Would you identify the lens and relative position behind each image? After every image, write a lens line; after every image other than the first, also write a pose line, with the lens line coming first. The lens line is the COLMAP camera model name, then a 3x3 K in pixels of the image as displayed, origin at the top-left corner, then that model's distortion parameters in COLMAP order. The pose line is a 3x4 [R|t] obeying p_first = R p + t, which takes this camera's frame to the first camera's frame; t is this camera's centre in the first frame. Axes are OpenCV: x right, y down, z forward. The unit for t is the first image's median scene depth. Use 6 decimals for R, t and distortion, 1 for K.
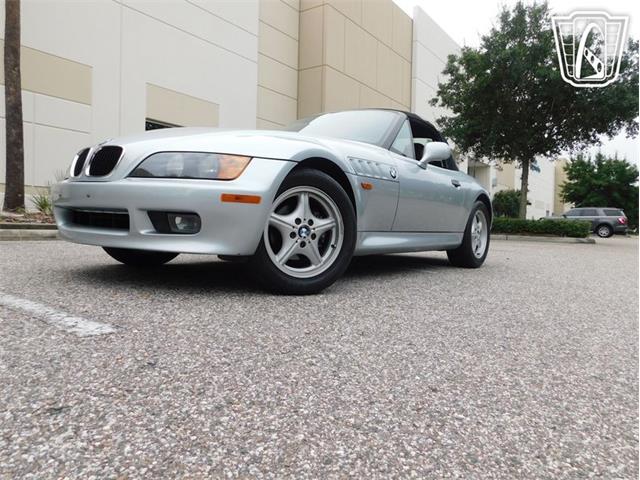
lens RADIAL K [[461.4, 0, 321.7], [0, 461.4, 237.0], [0, 0, 1]] dist [-0.001699, 0.000191]
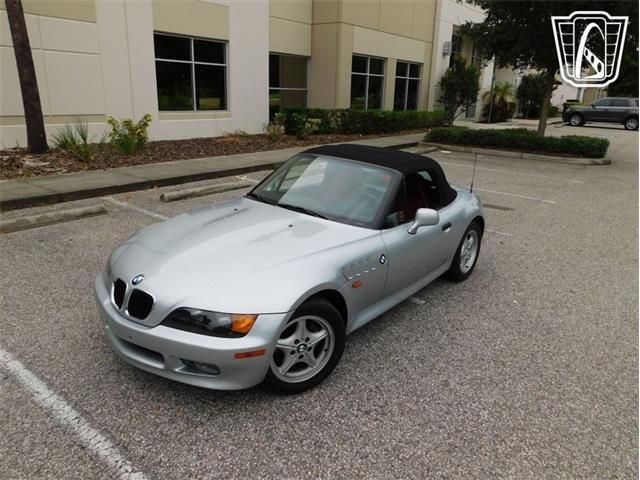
lens RADIAL K [[462.2, 0, 322.4], [0, 462.2, 231.3], [0, 0, 1]] dist [-0.002162, -0.000352]
pose [[0.999227, 0.021157, -0.033146, 0.049904], [-0.011239, 0.961419, 0.274860, -0.632571], [0.037682, -0.274275, 0.960913, -0.111498]]
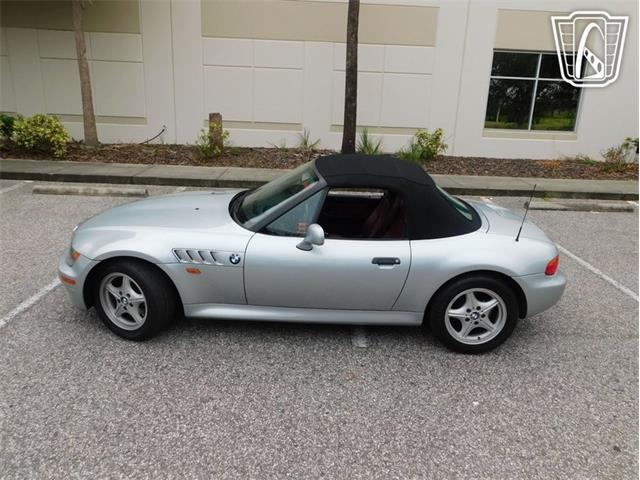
lens RADIAL K [[461.4, 0, 321.7], [0, 461.4, 237.0], [0, 0, 1]] dist [-0.001699, 0.000191]
pose [[0.593119, 0.228885, -0.771895, 1.387109], [-0.032863, 0.964822, 0.260840, -0.595699], [0.804444, -0.129342, 0.579777, 0.645475]]
